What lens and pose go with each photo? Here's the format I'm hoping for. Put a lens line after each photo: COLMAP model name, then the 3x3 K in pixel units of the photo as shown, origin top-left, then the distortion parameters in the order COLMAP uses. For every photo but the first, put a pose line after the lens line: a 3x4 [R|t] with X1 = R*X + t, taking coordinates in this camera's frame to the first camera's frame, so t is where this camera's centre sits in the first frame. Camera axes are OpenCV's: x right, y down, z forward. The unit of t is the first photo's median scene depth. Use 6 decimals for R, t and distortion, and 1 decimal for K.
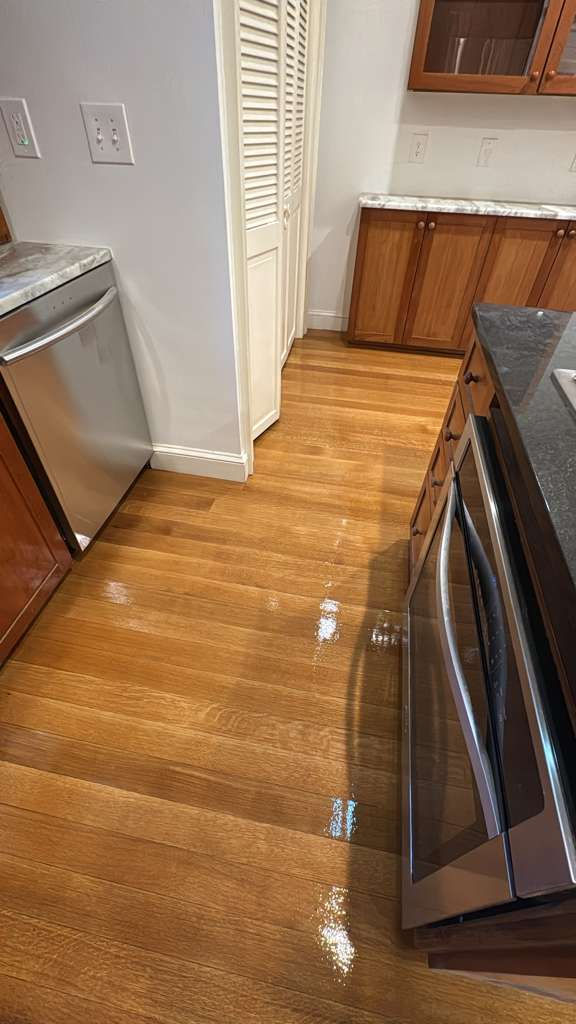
lens RADIAL K [[426.8, 0, 292.4], [0, 426.8, 511.6], [0, 0, 1]] dist [-0.004854, 0.000261]
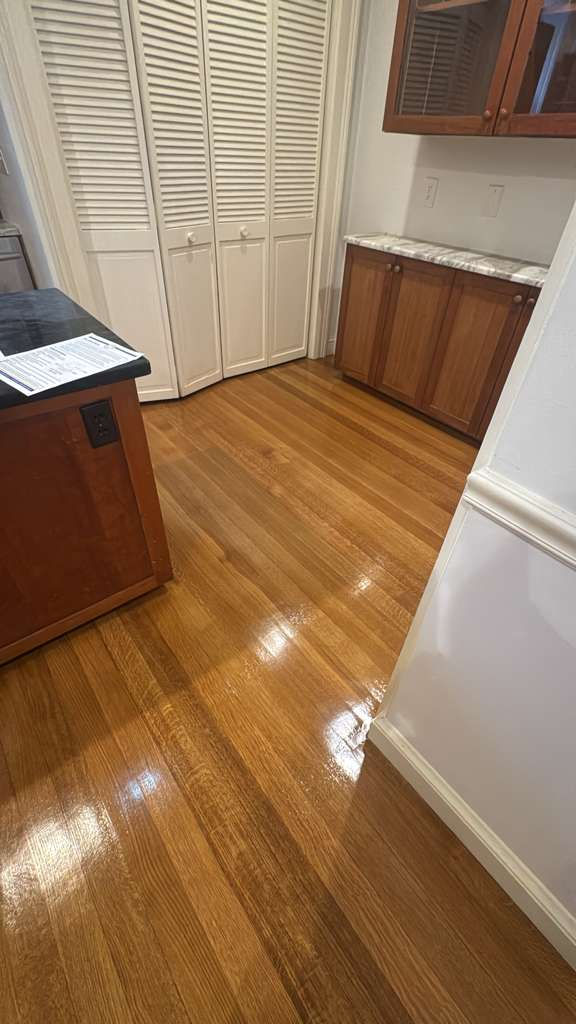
lens RADIAL K [[426.8, 0, 292.4], [0, 426.8, 511.6], [0, 0, 1]] dist [-0.004854, 0.000261]
pose [[0.756403, 0.430221, -0.492712, 0.844966], [-0.463396, 0.884080, 0.060553, -0.147008], [0.461648, 0.182518, 0.868083, 0.173366]]
